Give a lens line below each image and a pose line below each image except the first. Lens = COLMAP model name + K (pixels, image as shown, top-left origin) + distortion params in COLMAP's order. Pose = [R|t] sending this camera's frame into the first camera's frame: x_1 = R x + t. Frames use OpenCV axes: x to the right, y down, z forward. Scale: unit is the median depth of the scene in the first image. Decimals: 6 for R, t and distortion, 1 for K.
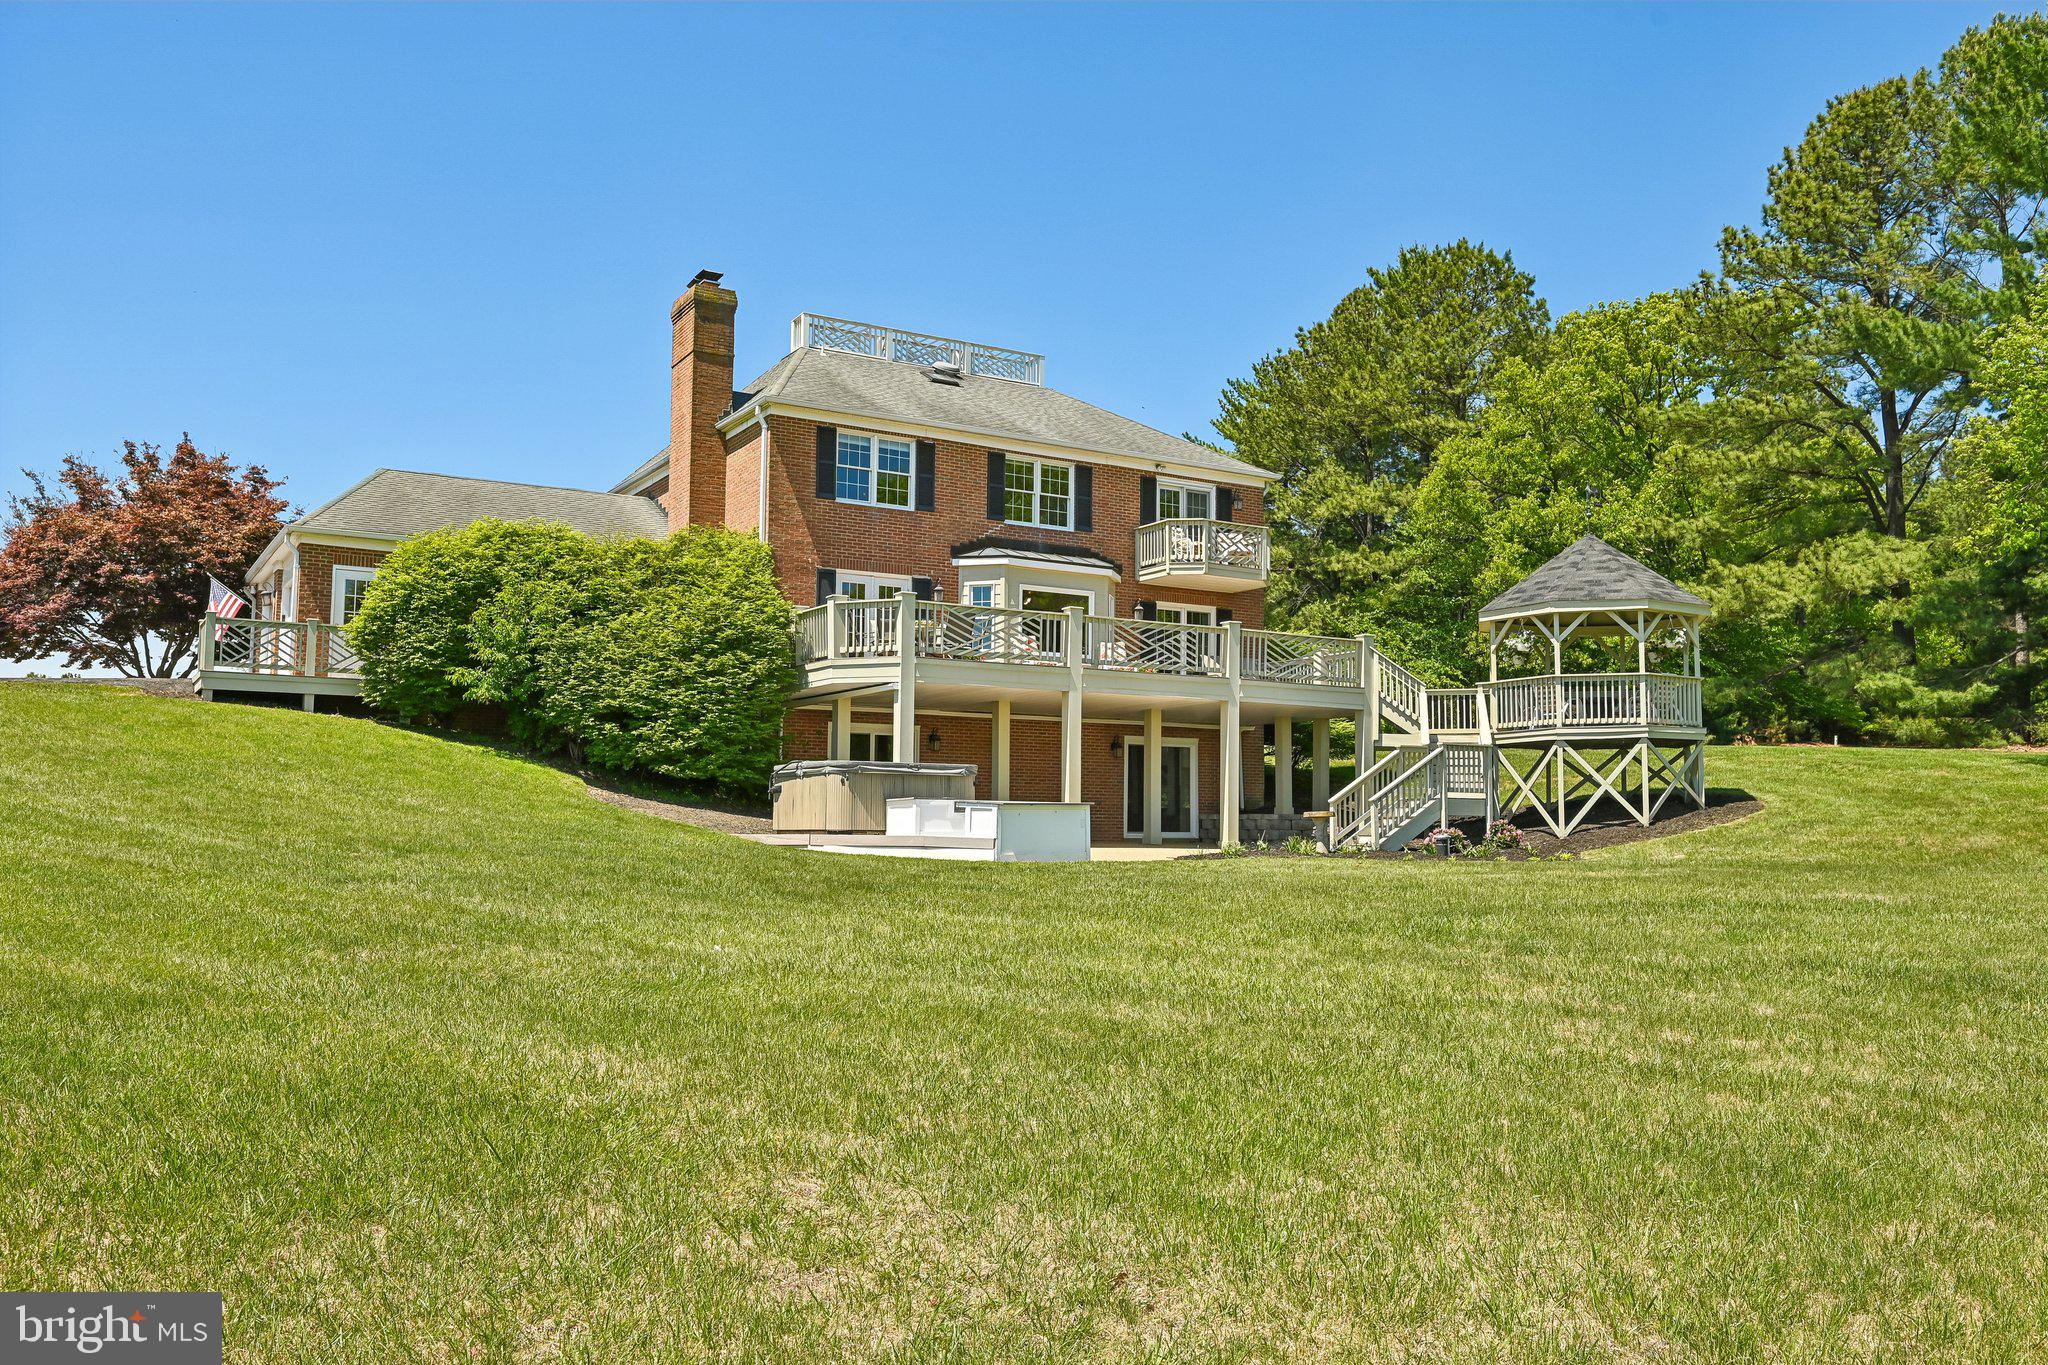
lens RADIAL K [[1597.6, 0, 1012.0], [0, 1597.6, 680.4], [0, 0, 1]] dist [-0.022517, 0.012269]
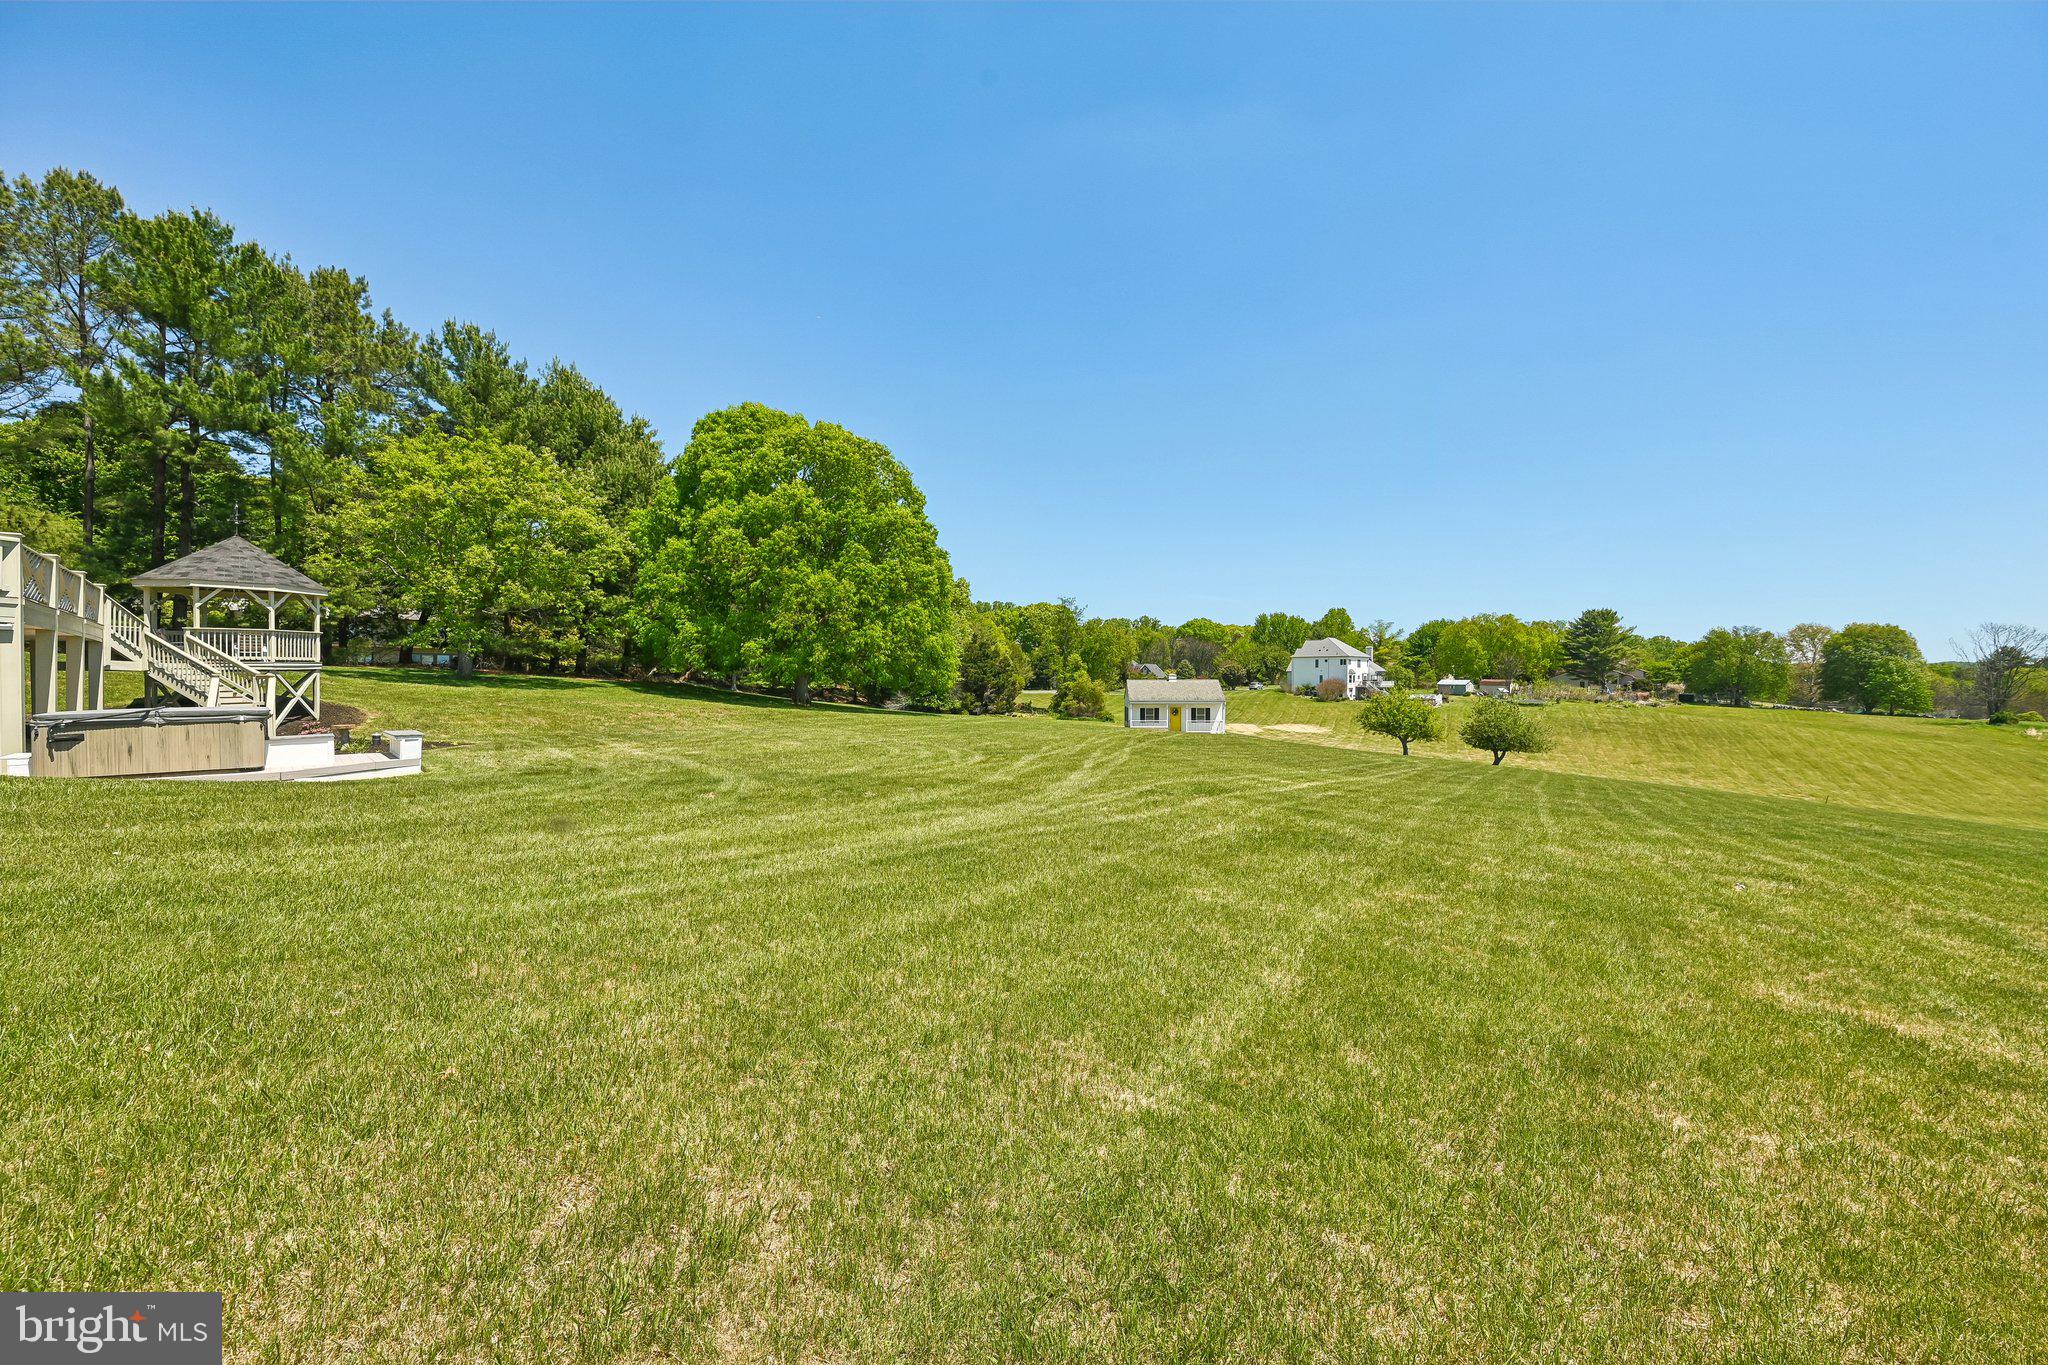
lens RADIAL K [[808.1, 0, 1026.1], [0, 808.1, 696.0], [0, 0, 1]] dist [-0.001291, 0.000370]
pose [[-0.235097, -0.033670, 0.971389, -0.593619], [-0.090433, 0.995822, 0.012631, -0.014528], [-0.967756, -0.084876, -0.237160, 0.426551]]
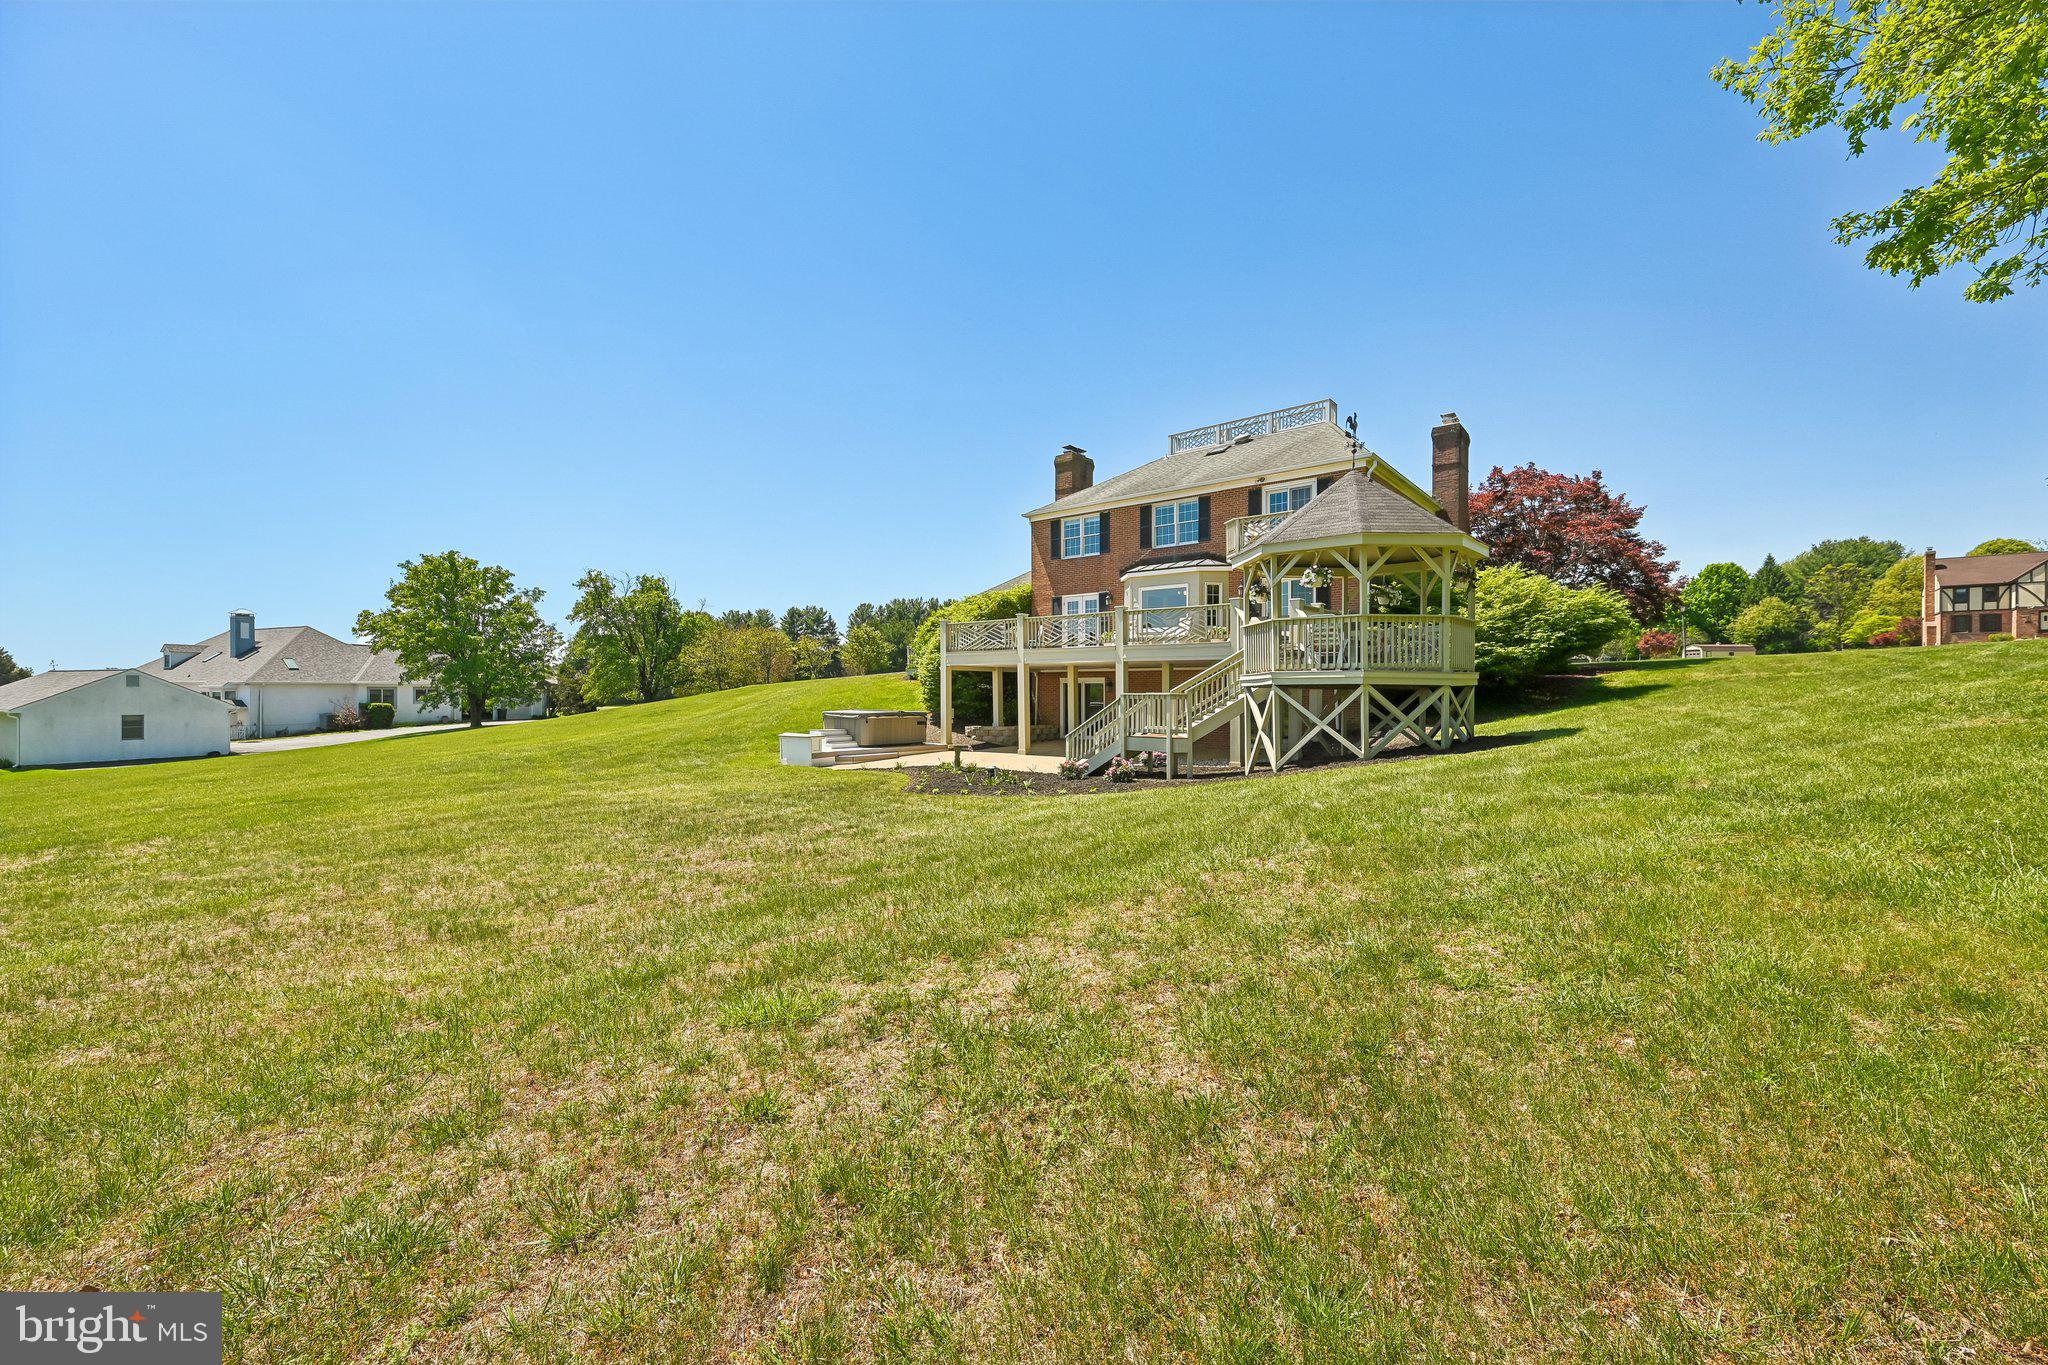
lens RADIAL K [[808.1, 0, 1026.0], [0, 808.1, 696.1], [0, 0, 1]] dist [-0.001291, 0.000370]
pose [[0.330130, 0.001167, -0.943935, 0.766740], [0.083971, 0.995998, 0.030599, 0.014097], [0.940193, -0.089365, 0.328711, 0.642176]]
